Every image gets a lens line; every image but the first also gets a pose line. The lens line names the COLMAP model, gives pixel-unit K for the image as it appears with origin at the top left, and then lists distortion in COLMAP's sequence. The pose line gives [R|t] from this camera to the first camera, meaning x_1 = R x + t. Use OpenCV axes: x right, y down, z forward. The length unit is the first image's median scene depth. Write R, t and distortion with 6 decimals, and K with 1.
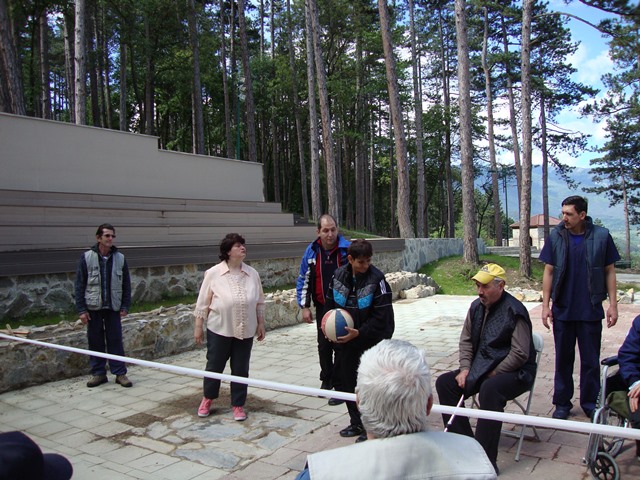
lens RADIAL K [[564.4, 0, 324.1], [0, 564.4, 236.0], [0, 0, 1]] dist [-0.205009, 0.198524]
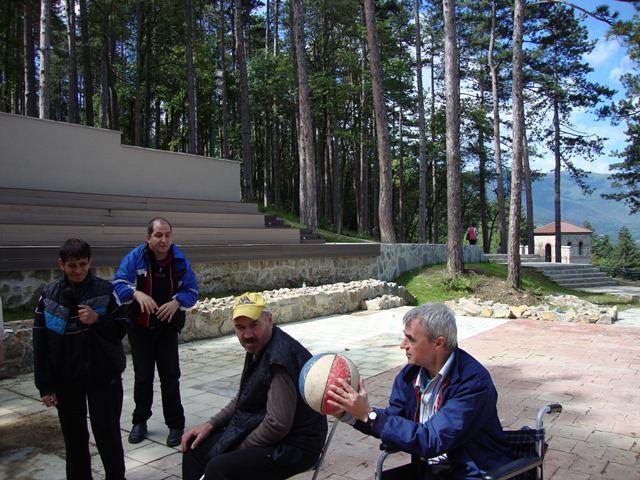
lens RADIAL K [[564.4, 0, 322.4], [0, 564.4, 237.1], [0, 0, 1]] dist [-0.205009, 0.198524]
pose [[0.998642, 0.020345, -0.047971, 0.104840], [-0.020460, 0.999789, -0.001913, -0.002929], [0.047922, 0.002892, 0.998847, 0.075714]]
